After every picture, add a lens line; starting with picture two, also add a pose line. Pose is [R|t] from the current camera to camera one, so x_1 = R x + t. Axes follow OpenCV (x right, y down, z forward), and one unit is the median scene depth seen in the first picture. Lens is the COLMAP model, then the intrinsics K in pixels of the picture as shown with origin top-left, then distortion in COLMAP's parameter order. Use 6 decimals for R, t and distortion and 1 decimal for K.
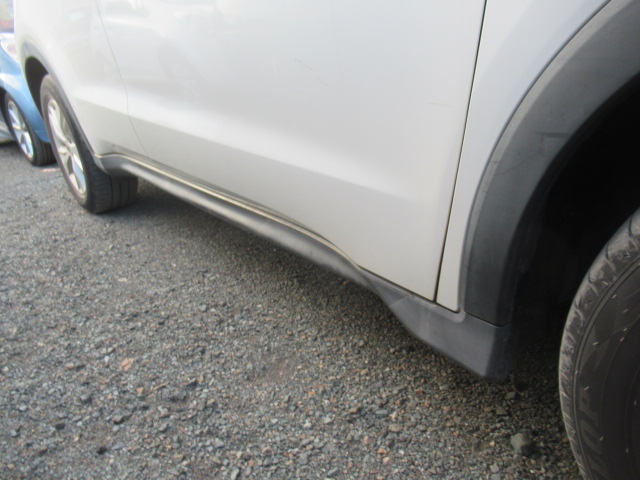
lens RADIAL K [[476.7, 0, 319.5], [0, 476.7, 242.9], [0, 0, 1]] dist [-0.006334, 0.002777]
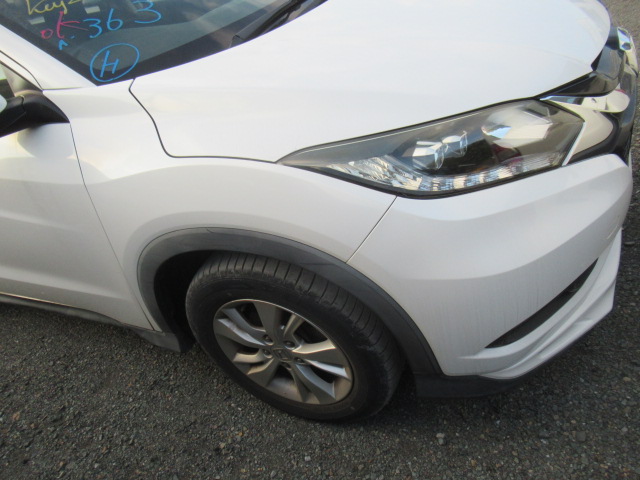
lens RADIAL K [[476.7, 0, 319.5], [0, 476.7, 242.9], [0, 0, 1]] dist [-0.006334, 0.002777]
pose [[0.888664, -0.347034, 0.299740, 0.211587], [0.315032, 0.937015, 0.150859, -0.196480], [-0.333213, -0.039635, 0.942018, -0.764231]]
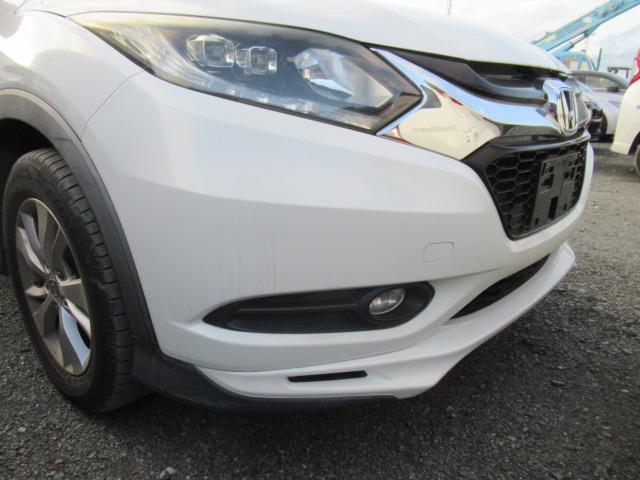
lens RADIAL K [[476.7, 0, 319.5], [0, 476.7, 242.9], [0, 0, 1]] dist [-0.006334, 0.002777]
pose [[0.978335, 0.092142, 0.185393, 0.678616], [-0.068934, 0.989381, -0.127962, 0.159576], [-0.195214, 0.112409, 0.974297, -0.730212]]
